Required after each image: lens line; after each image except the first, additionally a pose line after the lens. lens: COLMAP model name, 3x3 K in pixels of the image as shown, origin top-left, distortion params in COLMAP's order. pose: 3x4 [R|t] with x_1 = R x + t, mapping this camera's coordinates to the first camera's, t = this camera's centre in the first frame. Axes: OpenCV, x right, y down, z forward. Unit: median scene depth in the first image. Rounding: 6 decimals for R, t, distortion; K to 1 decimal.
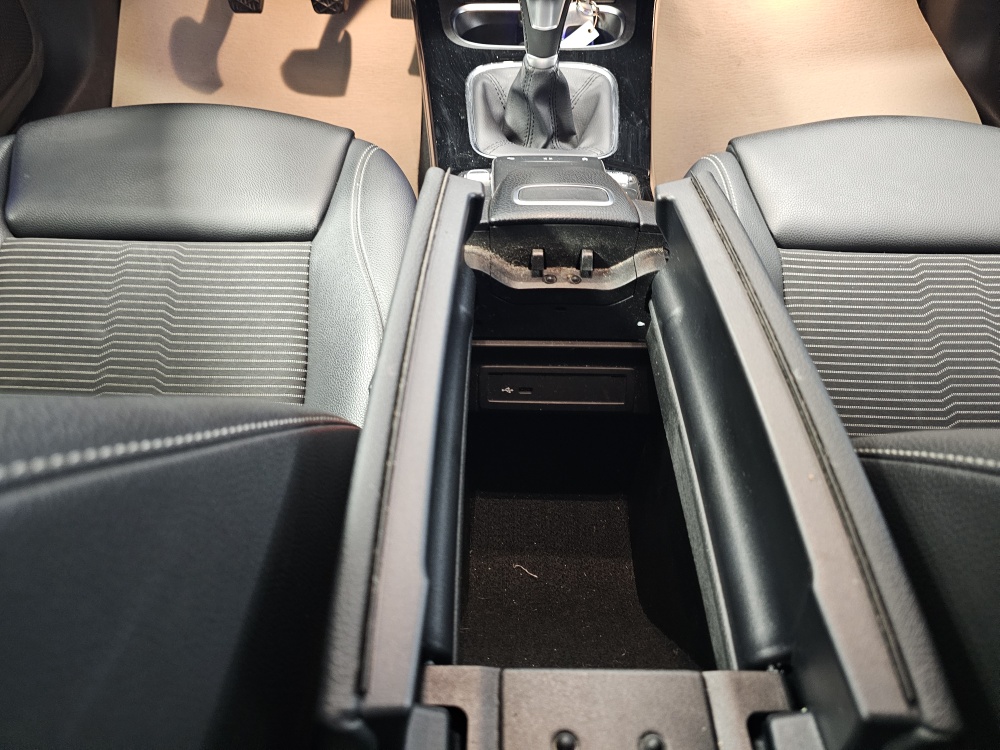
lens RADIAL K [[693.4, 0, 498.4], [0, 693.4, 358.0], [0, 0, 1]] dist [0.027648, -0.032665]
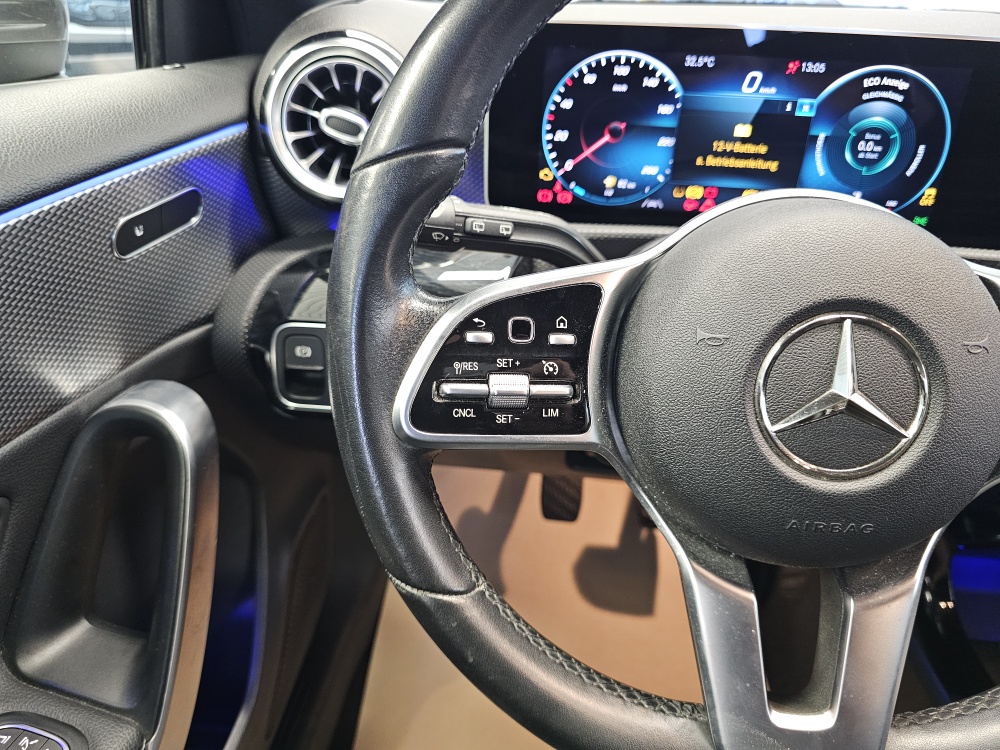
lens RADIAL K [[709.9, 0, 499.5], [0, 709.9, 371.1], [0, 0, 1]] dist [-0.000953, -0.006898]
pose [[0.994515, 0.077425, -0.070329, -0.617926], [-0.097798, 0.926772, -0.362669, -0.562966], [0.037100, 0.367558, 0.929260, 0.258845]]
